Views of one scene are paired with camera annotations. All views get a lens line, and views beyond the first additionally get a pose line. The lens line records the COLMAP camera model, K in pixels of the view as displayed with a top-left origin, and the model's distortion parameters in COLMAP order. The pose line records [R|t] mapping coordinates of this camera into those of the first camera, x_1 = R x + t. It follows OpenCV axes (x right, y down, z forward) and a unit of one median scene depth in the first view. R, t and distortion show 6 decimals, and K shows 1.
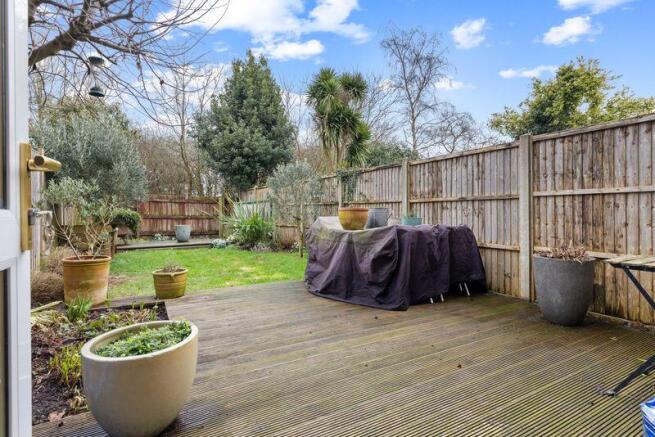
lens RADIAL K [[332.9, 0, 330.4], [0, 332.9, 214.8], [0, 0, 1]] dist [-0.029814, -0.000143]
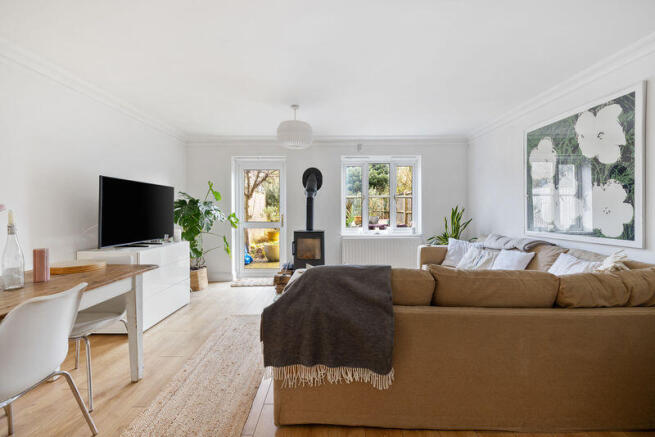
lens RADIAL K [[276.4, 0, 327.7], [0, 276.4, 214.1], [0, 0, 1]] dist [0.000859, -0.000254]
pose [[0.861823, 0.014413, -0.507004, 0.312567], [-0.011874, 0.999896, 0.008241, -0.017419], [0.507070, -0.001083, 0.861904, -0.299544]]
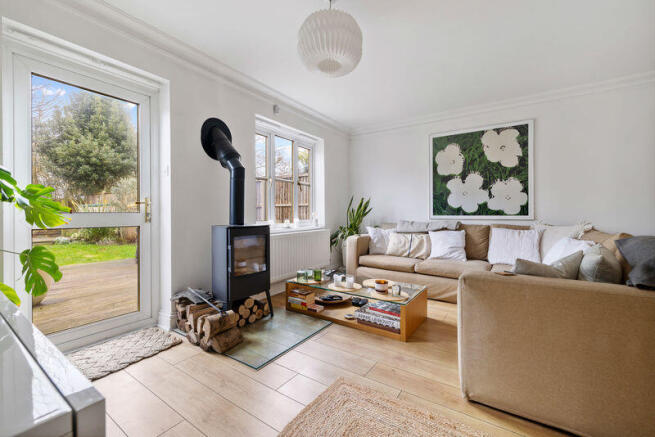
lens RADIAL K [[276.4, 0, 325.2], [0, 276.4, 213.5], [0, 0, 1]] dist [0.000859, -0.000254]
pose [[0.904087, 0.008994, 0.427253, 0.065652], [-0.003611, 0.999904, -0.013410, 0.002303], [-0.427333, 0.010581, 0.904033, -0.212922]]
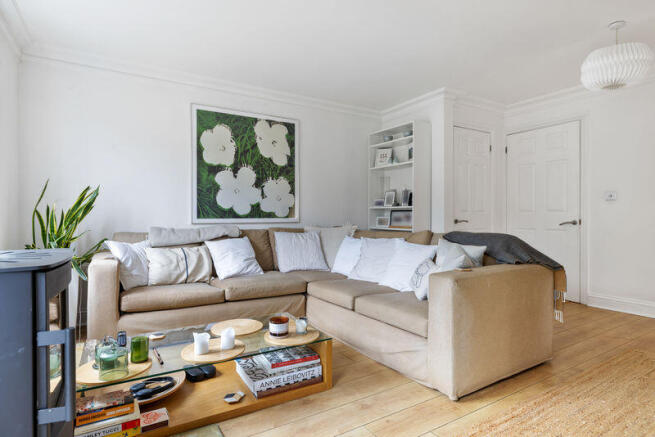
lens RADIAL K [[357.9, 0, 331.1], [0, 357.9, 214.2], [0, 0, 1]] dist [-0.003663, -0.000692]
pose [[-0.028967, 0.010259, 0.999528, 0.013296], [0.011568, 0.999884, -0.009927, 0.000032], [-0.999513, 0.011275, -0.029083, -0.061993]]
